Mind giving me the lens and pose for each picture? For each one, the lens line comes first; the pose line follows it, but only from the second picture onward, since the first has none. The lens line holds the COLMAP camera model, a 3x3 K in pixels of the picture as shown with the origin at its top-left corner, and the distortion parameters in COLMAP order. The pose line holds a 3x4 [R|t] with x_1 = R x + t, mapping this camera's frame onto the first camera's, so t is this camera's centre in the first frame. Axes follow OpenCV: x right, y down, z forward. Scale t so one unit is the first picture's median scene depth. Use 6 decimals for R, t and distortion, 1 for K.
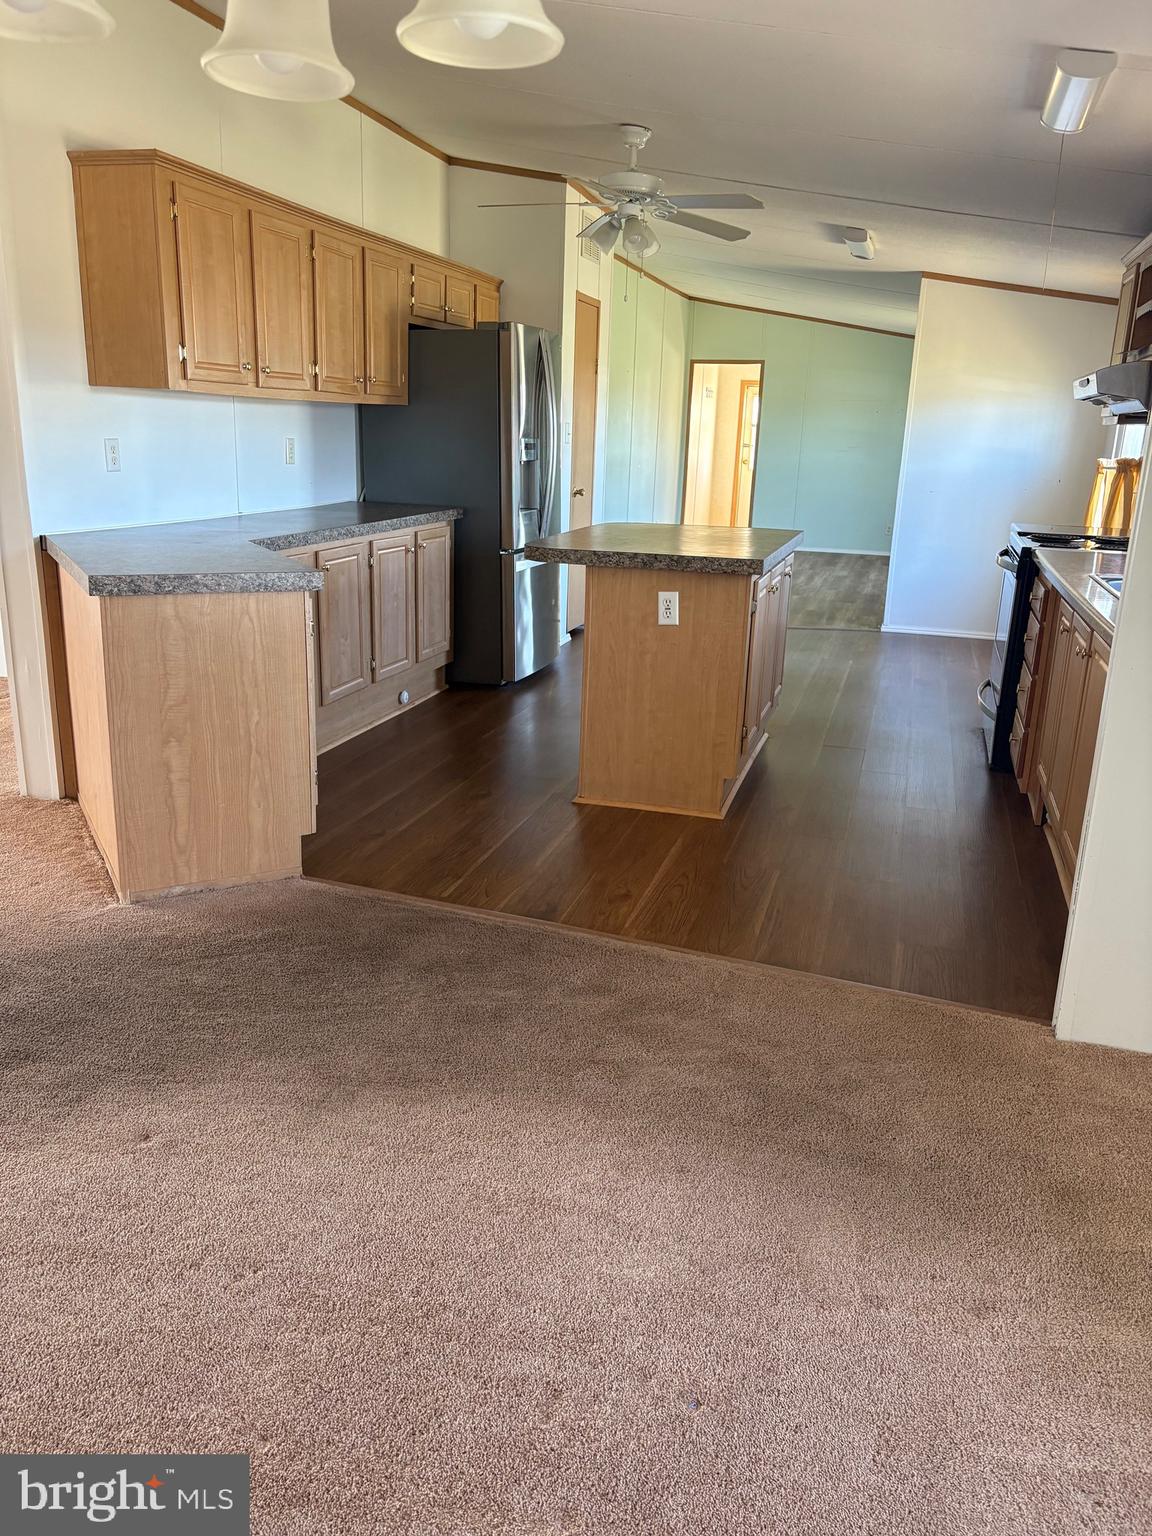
lens RADIAL K [[1147.3, 0, 572.6], [0, 1147.3, 759.5], [0, 0, 1]] dist [0.074799, -0.083566]
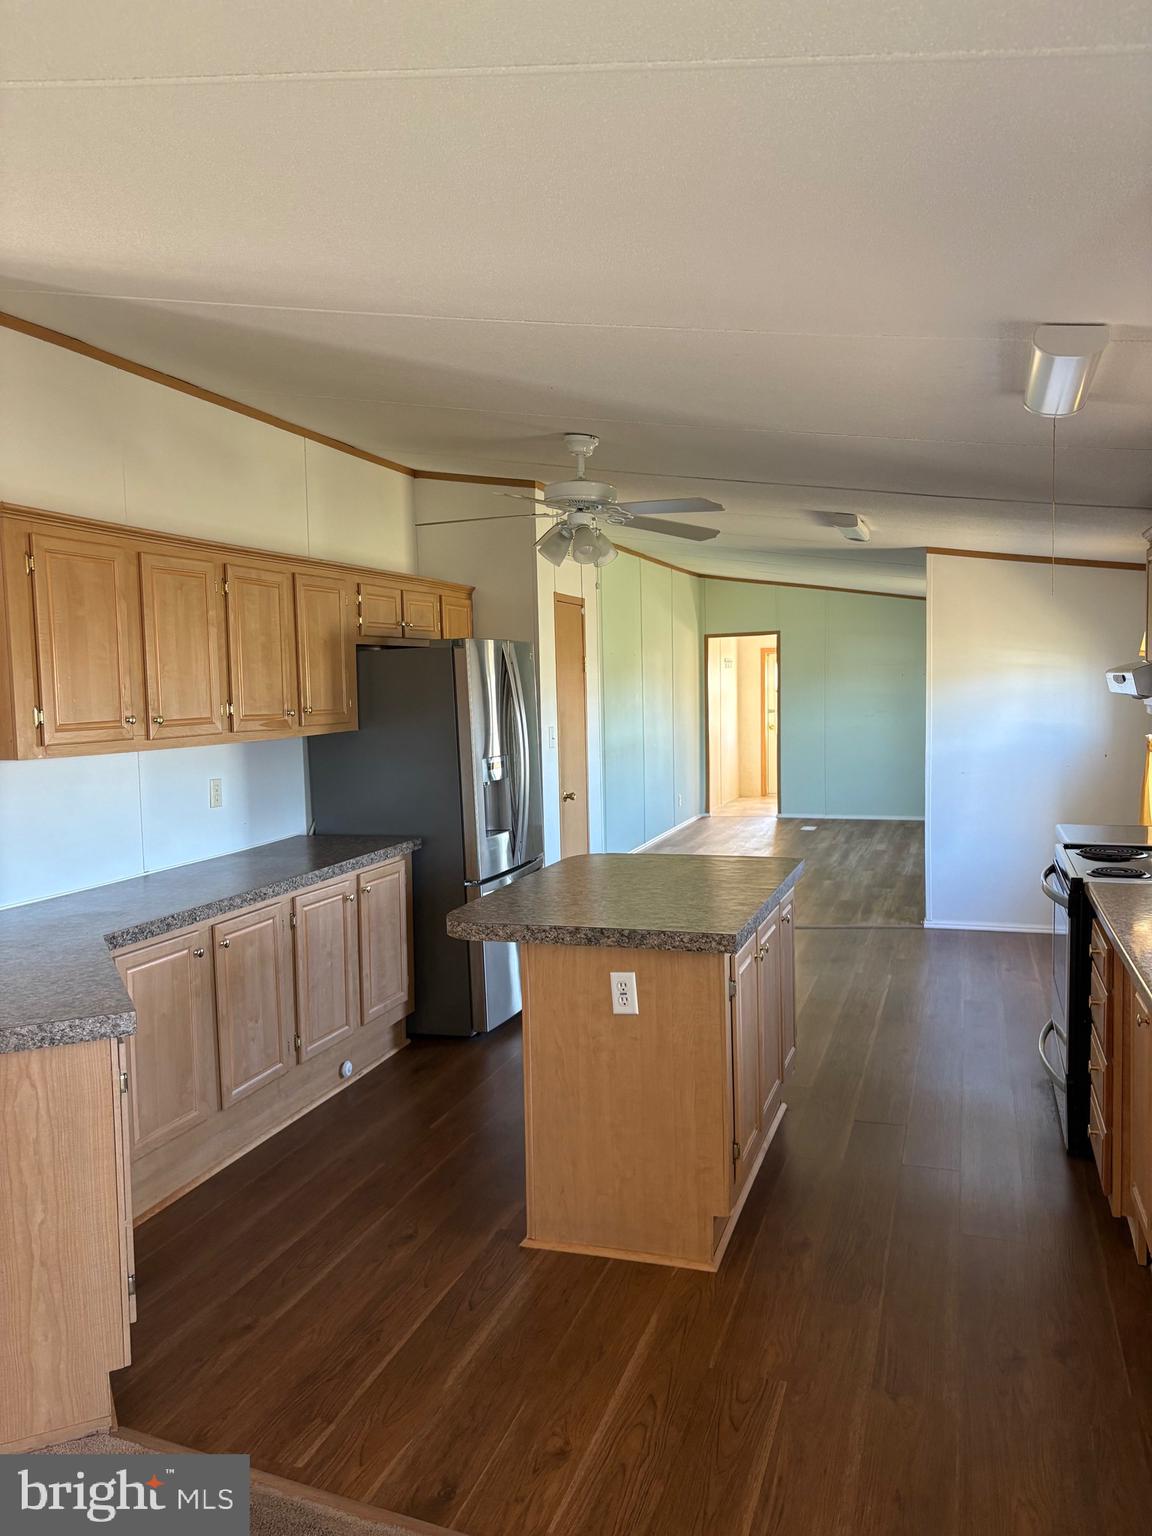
lens RADIAL K [[1159.4, 0, 571.7], [0, 1159.4, 782.4], [0, 0, 1]] dist [0.071926, -0.080713]
pose [[0.997712, -0.052605, -0.042467, 0.073236], [0.043265, 0.979480, -0.196843, -0.097281], [0.051951, 0.194555, 0.979515, 0.156404]]
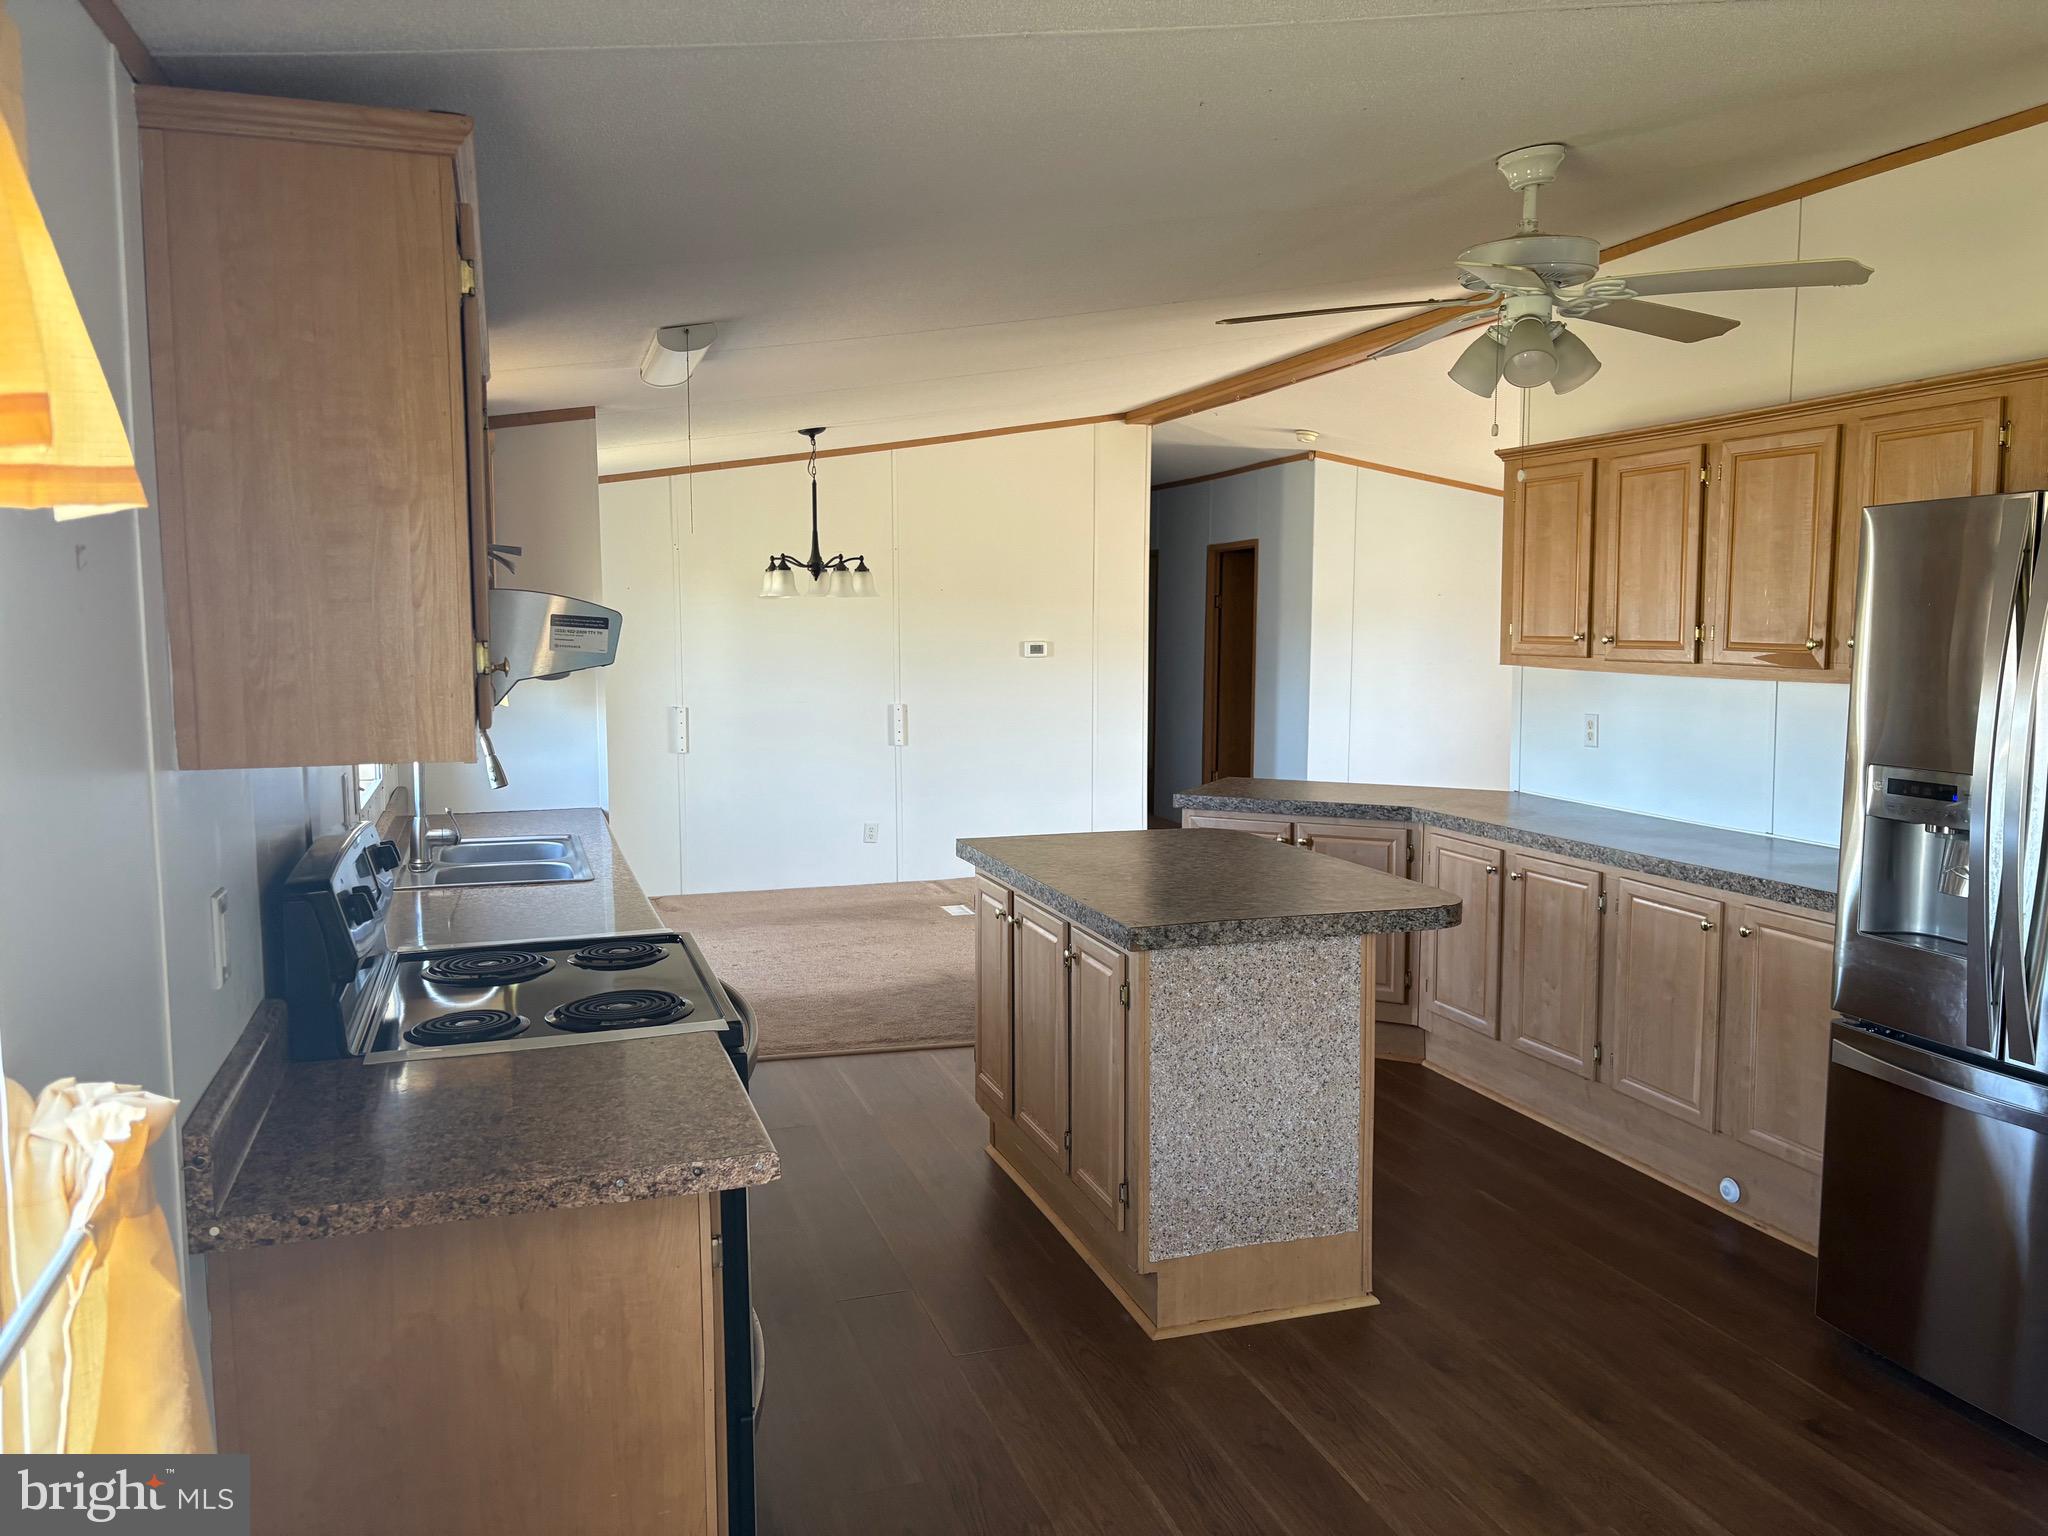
lens RADIAL K [[1517.7, 0, 1025.5], [0, 1517.7, 773.9], [0, 0, 1]] dist [-0.061175, -0.000275]
pose [[-0.819629, 0.032149, -0.571992, 0.611683], [-0.178238, 0.934564, 0.307931, -0.461300], [0.544463, 0.354340, -0.760265, 1.486921]]
